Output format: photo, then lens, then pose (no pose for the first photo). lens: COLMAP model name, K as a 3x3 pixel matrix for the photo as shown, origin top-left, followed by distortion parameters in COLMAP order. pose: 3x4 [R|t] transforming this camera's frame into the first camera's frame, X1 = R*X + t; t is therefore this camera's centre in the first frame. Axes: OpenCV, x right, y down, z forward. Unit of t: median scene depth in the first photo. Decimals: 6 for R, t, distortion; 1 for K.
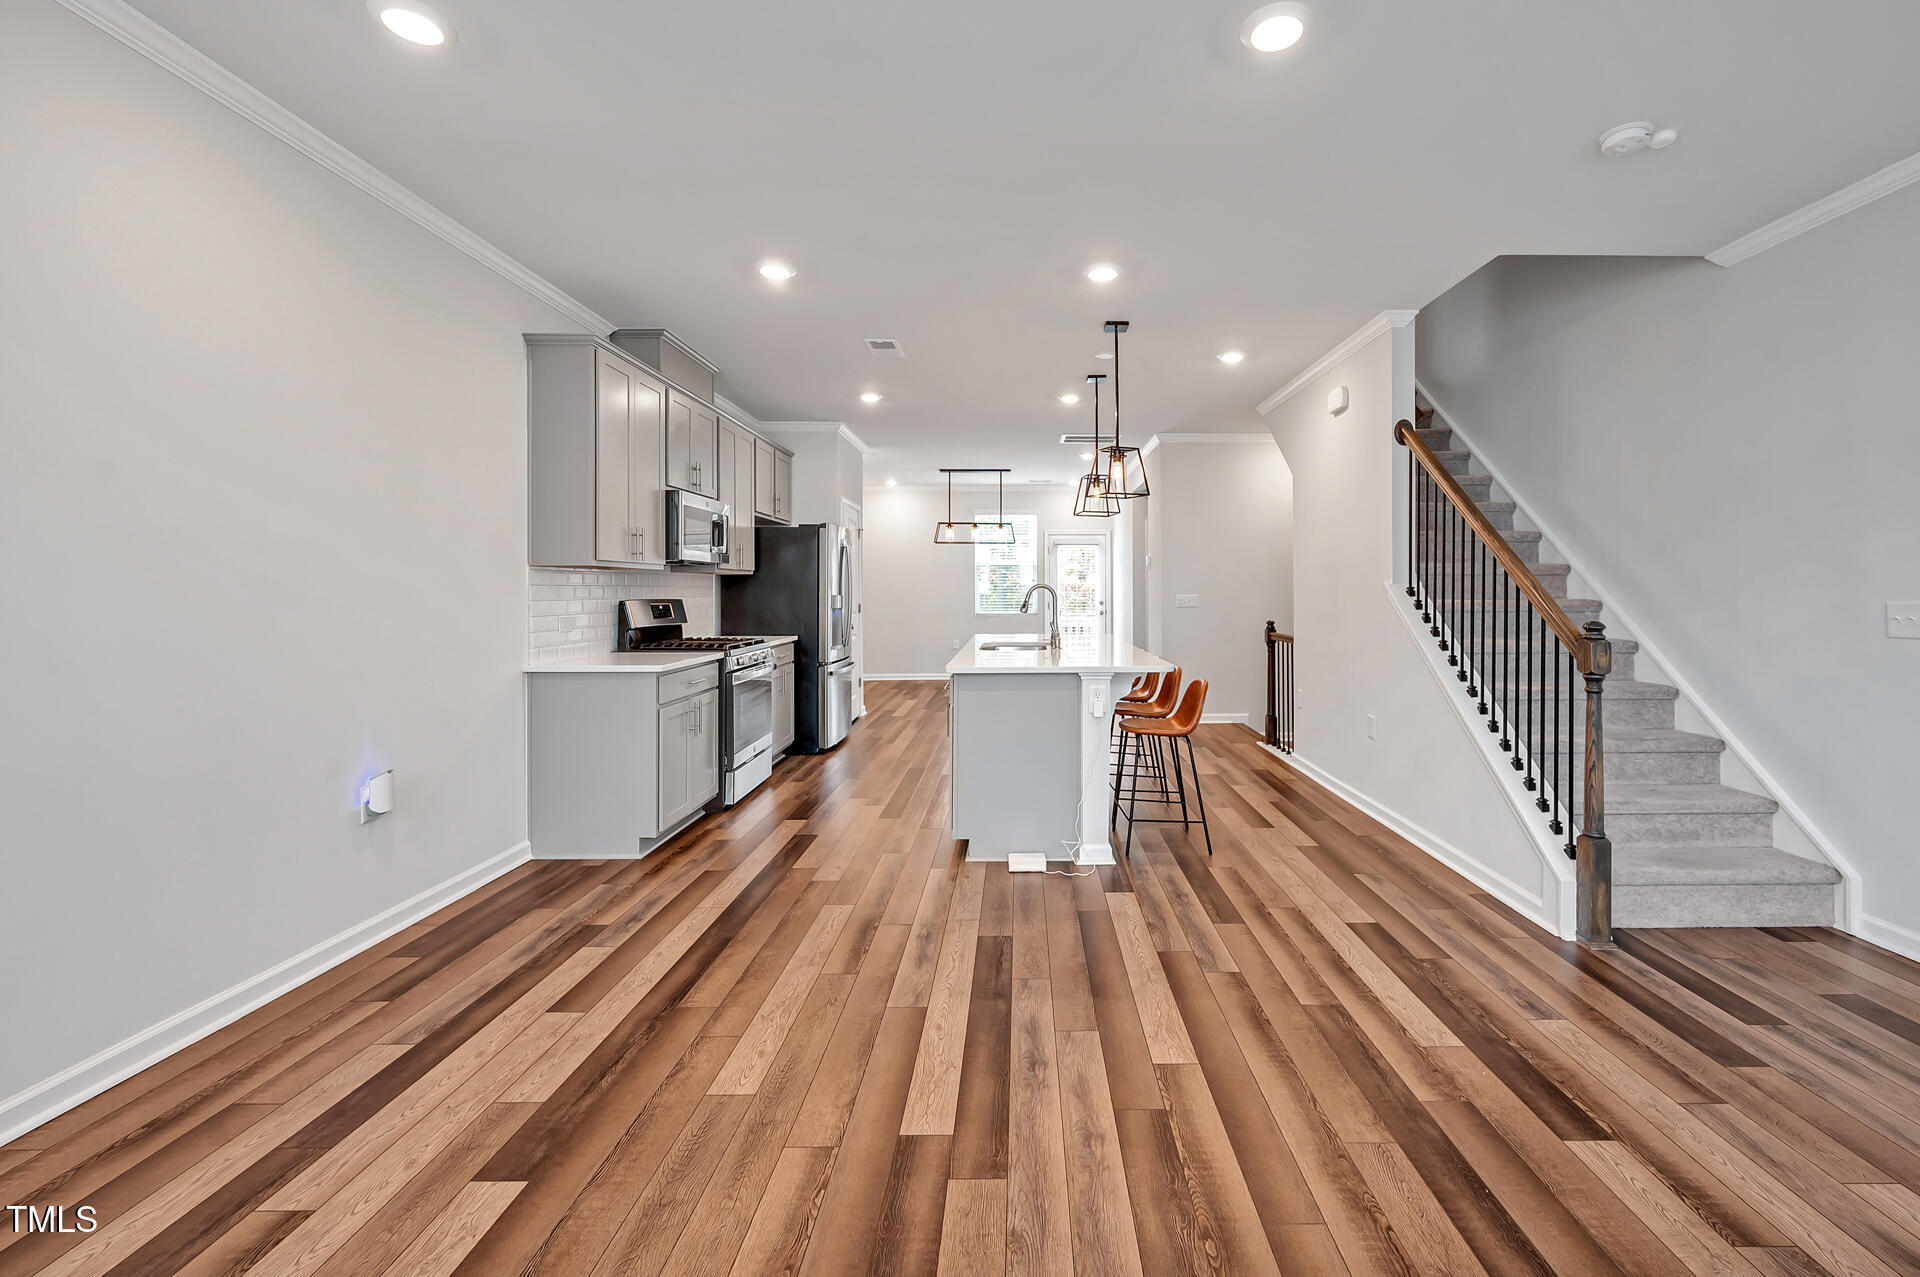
lens RADIAL K [[796.5, 0, 1026.4], [0, 796.5, 599.9], [0, 0, 1]] dist [-0.000017, -0.000016]
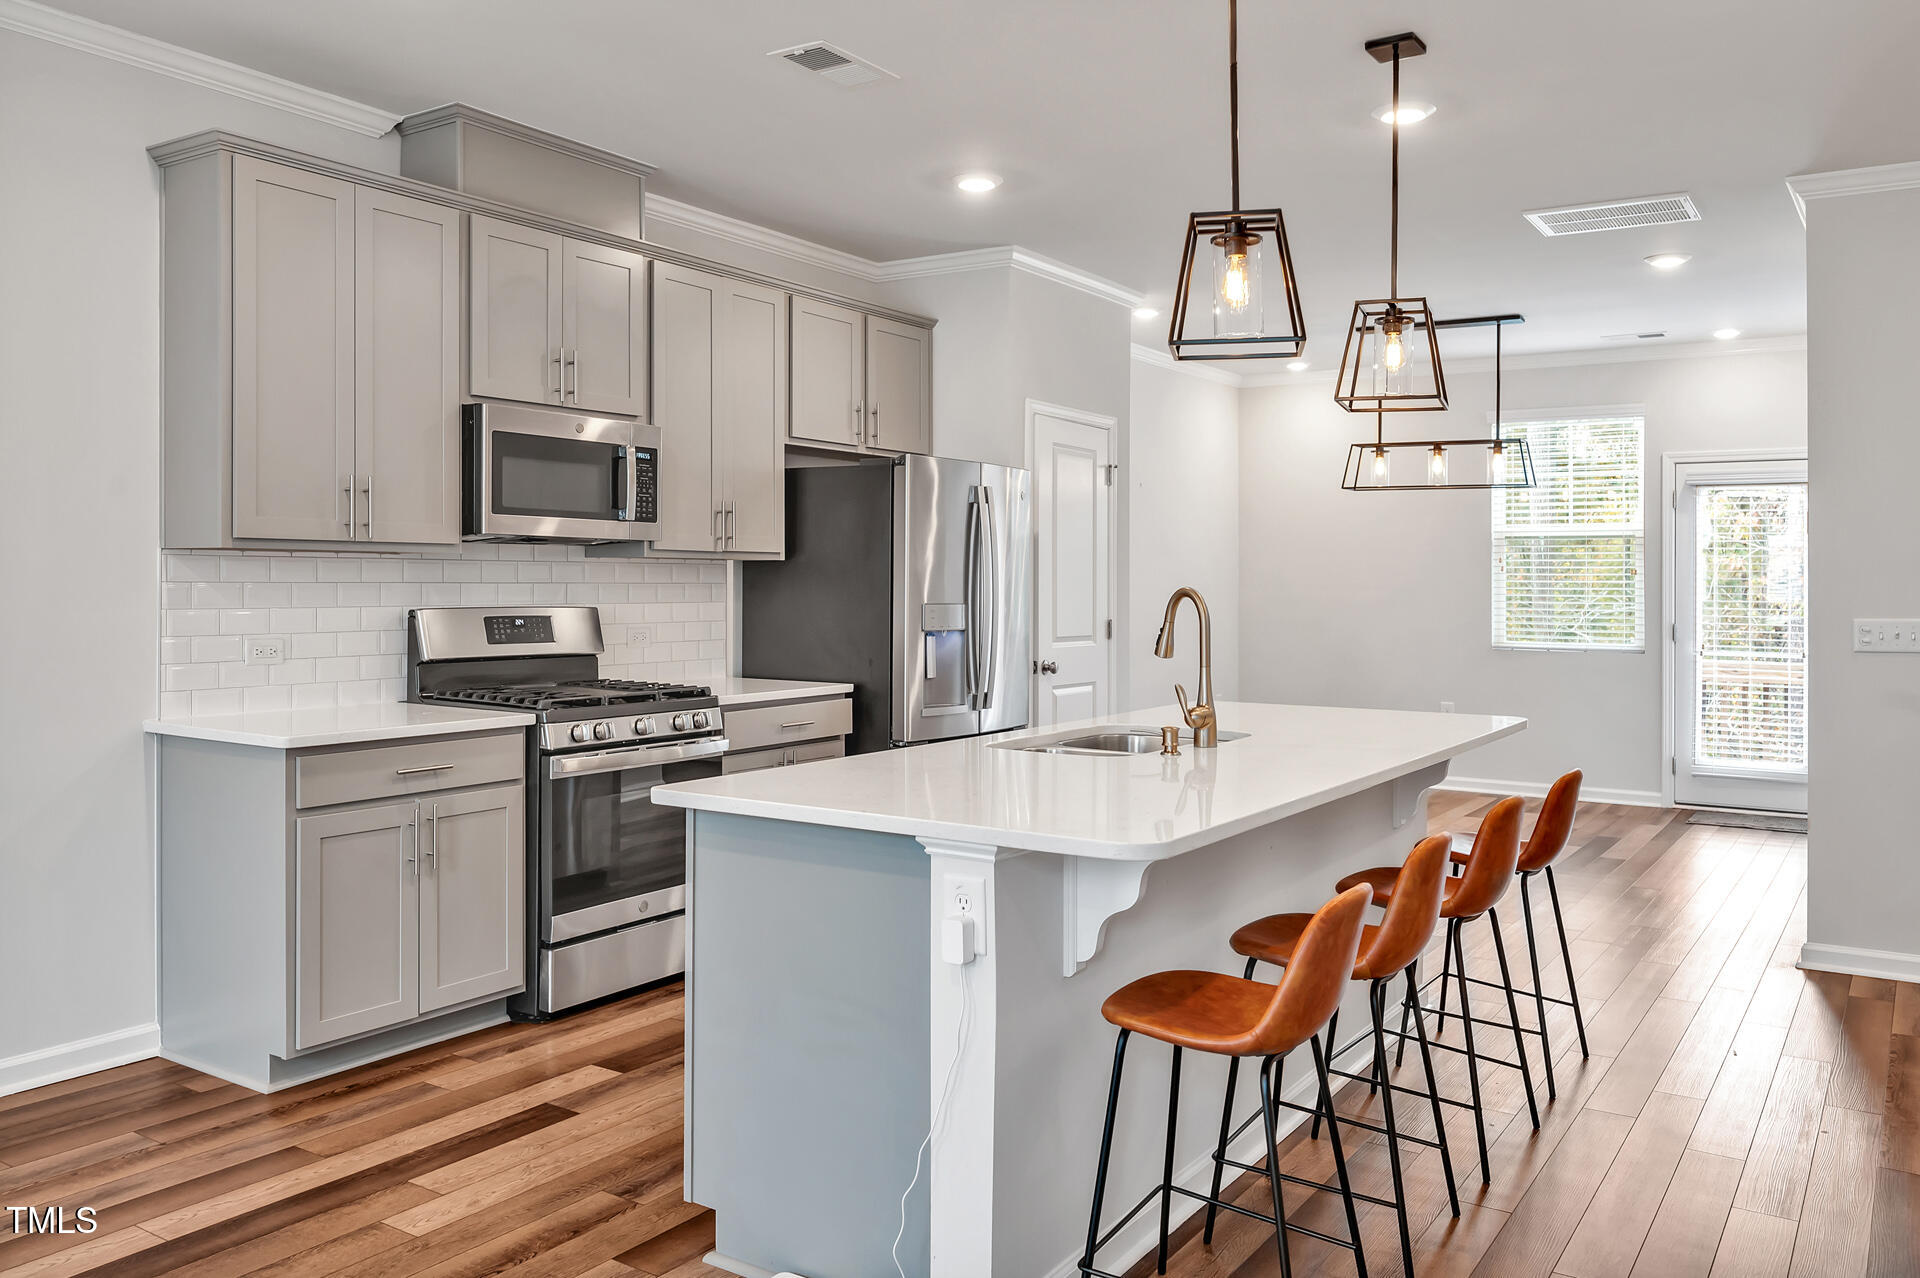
lens RADIAL K [[1473.1, 0, 947.7], [0, 1473.1, 598.0], [0, 0, 1]] dist [-0.003194, -0.005598]
pose [[0.826731, 0.016880, -0.562343, 0.292808], [-0.017938, 0.999832, 0.003641, -0.013628], [0.562311, 0.007077, 0.826896, 0.287162]]
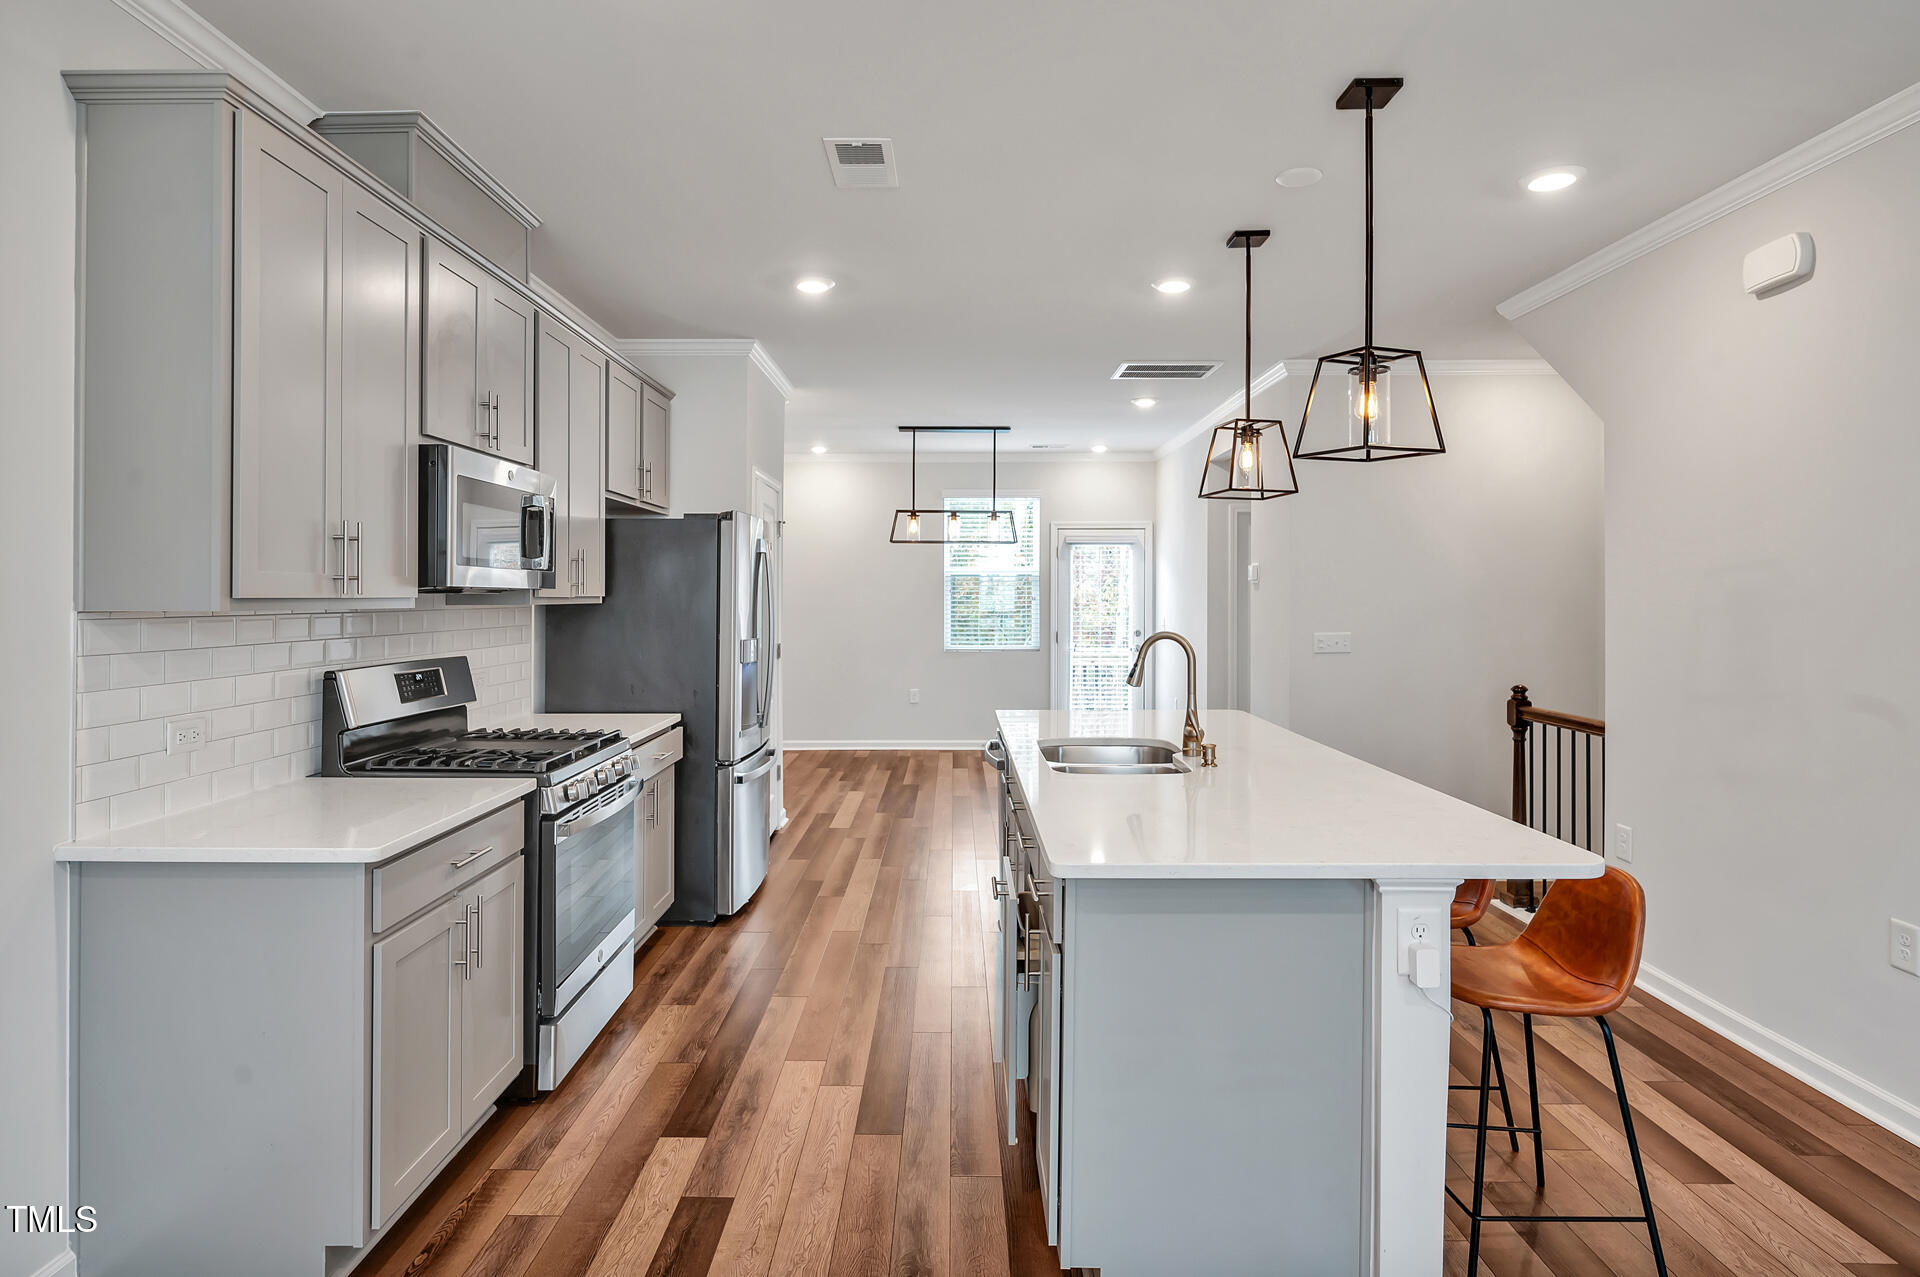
lens RADIAL K [[1031.4, 0, 937.9], [0, 1031.4, 598.2], [0, 0, 1]] dist [-0.009606, 0.002394]
pose [[0.999675, 0.002404, -0.025394, -0.094603], [-0.002697, 0.999930, -0.011497, -0.029414], [0.025365, 0.011562, 0.999611, 0.299039]]
